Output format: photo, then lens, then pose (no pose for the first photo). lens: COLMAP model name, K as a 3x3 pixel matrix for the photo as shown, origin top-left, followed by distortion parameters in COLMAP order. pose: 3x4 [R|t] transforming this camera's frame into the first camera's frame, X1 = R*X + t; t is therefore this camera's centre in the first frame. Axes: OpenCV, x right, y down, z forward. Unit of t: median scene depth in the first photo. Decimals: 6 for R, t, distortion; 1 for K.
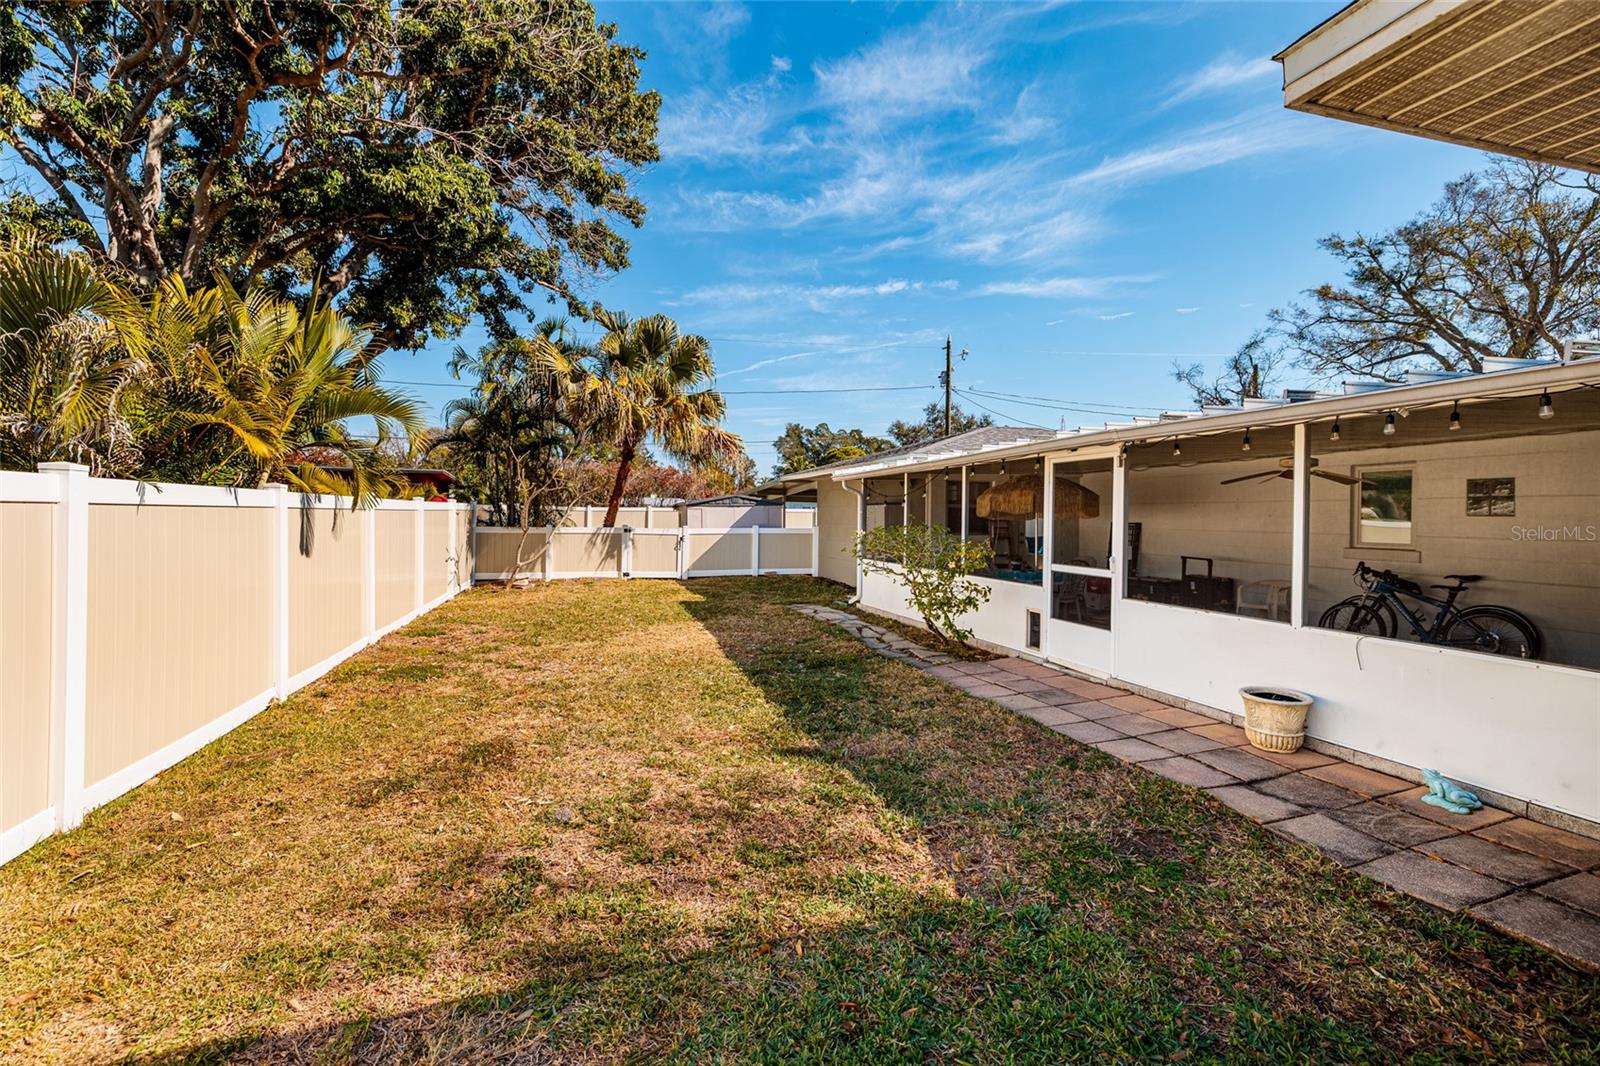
lens RADIAL K [[681.2, 0, 787.2], [0, 681.2, 520.3], [0, 0, 1]] dist [0.004915, -0.000493]
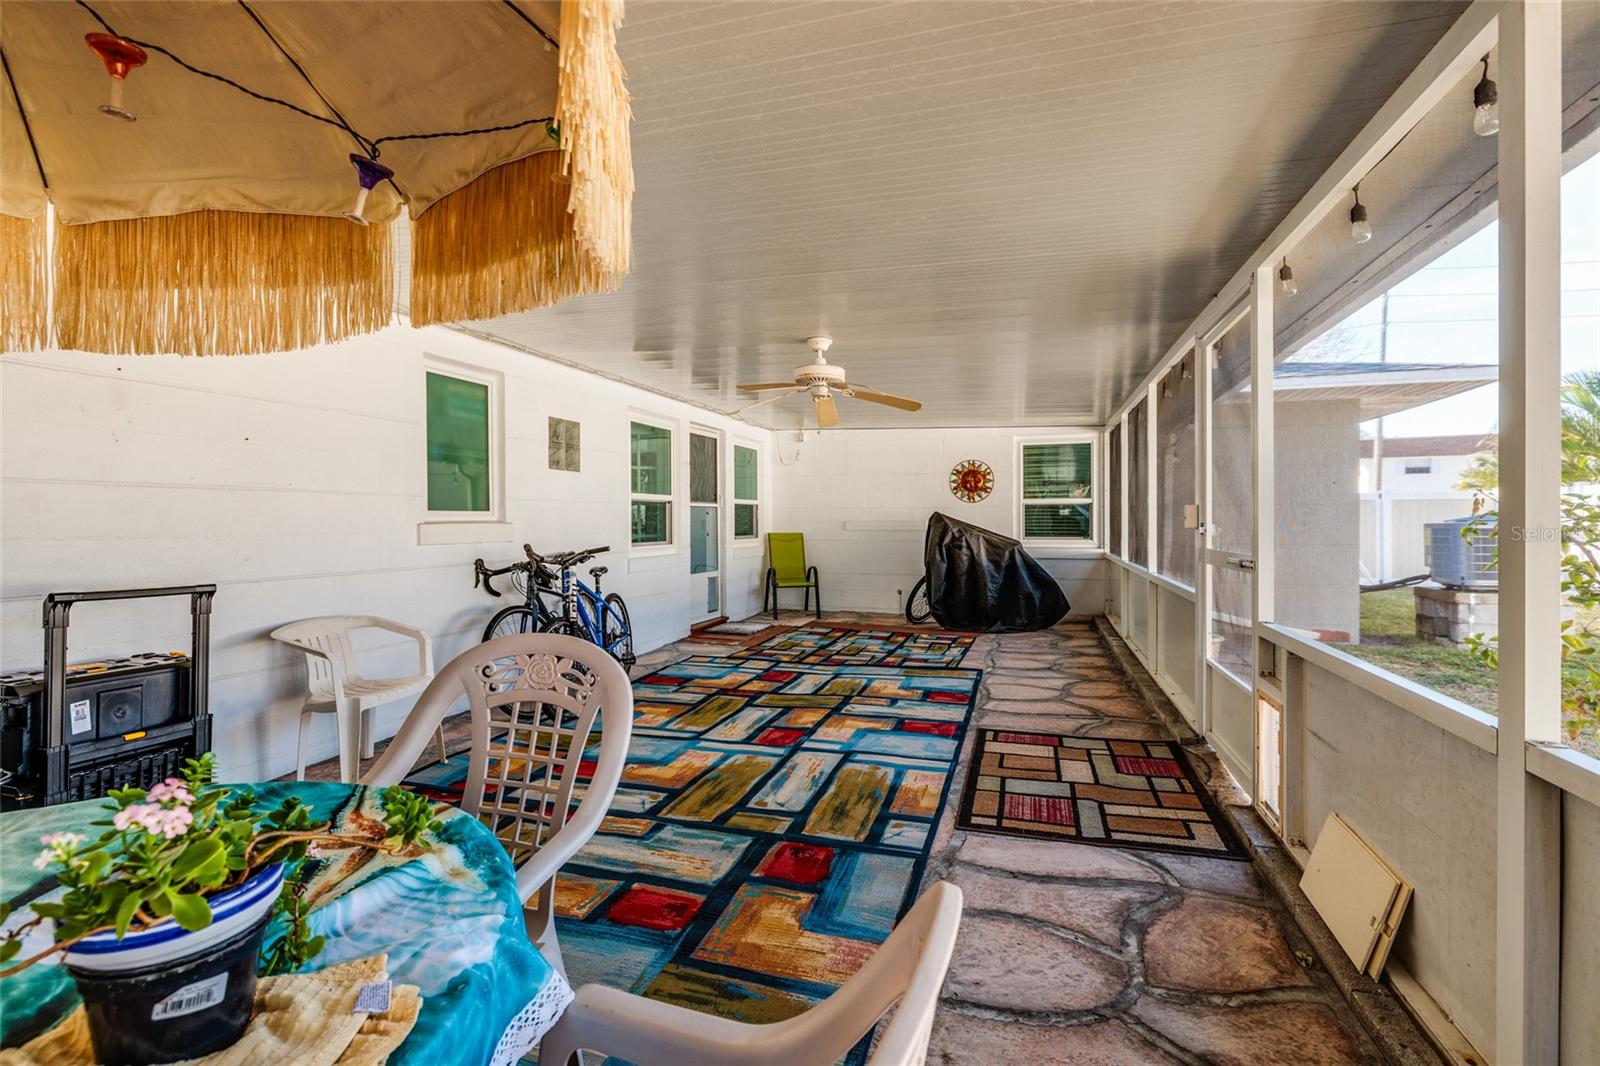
lens RADIAL K [[720.5, 0, 804.7], [0, 720.5, 519.7], [0, 0, 1]] dist [0.000038, -0.000011]
pose [[-0.821923, -0.008582, 0.569535, 0.177791], [-0.000806, 0.999903, 0.013904, 0.017738], [-0.569599, 0.010969, -0.821850, 0.722533]]
